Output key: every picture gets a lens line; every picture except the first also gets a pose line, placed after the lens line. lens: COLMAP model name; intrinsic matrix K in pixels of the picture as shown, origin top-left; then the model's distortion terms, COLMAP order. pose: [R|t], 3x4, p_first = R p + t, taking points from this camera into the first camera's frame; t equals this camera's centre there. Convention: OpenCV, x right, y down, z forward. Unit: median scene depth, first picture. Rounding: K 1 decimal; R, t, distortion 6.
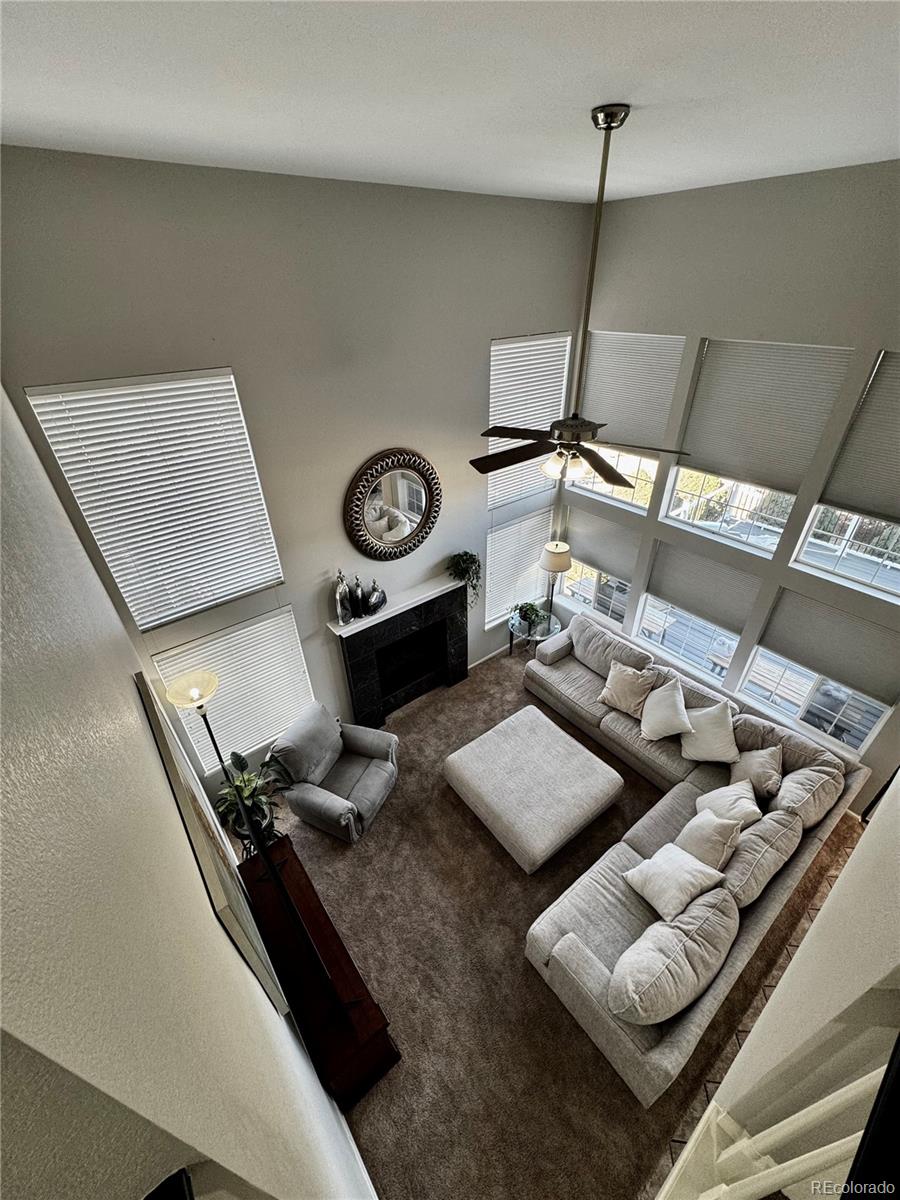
lens RADIAL K [[478.6, 0, 448.1], [0, 478.6, 600.8], [0, 0, 1]] dist [-0.001584, -0.000120]
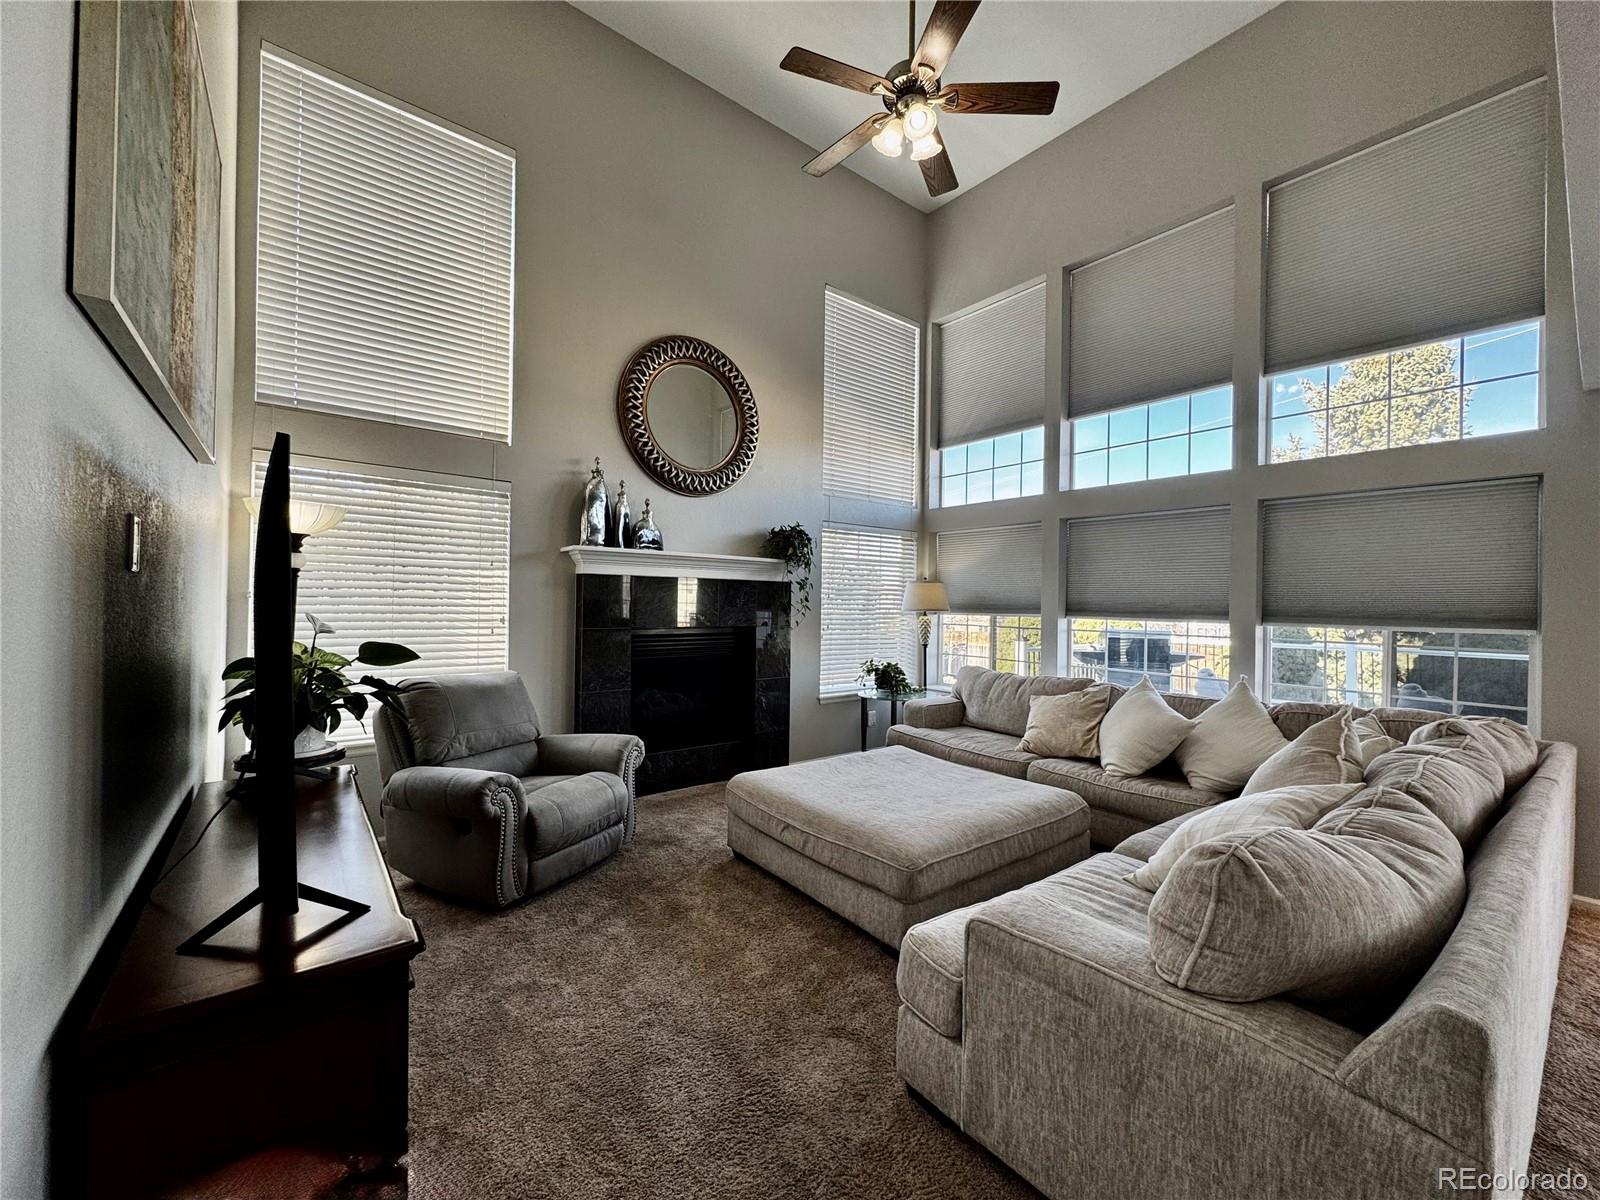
lens RADIAL K [[638.1, 0, 799.2], [0, 638.1, 603.6], [0, 0, 1]] dist [-0.001584, -0.000120]
pose [[0.999246, 0.038807, 0.001085, 0.059361], [-0.031660, 0.830746, -0.555751, 0.553318], [-0.022468, 0.555297, 0.831348, 0.332541]]
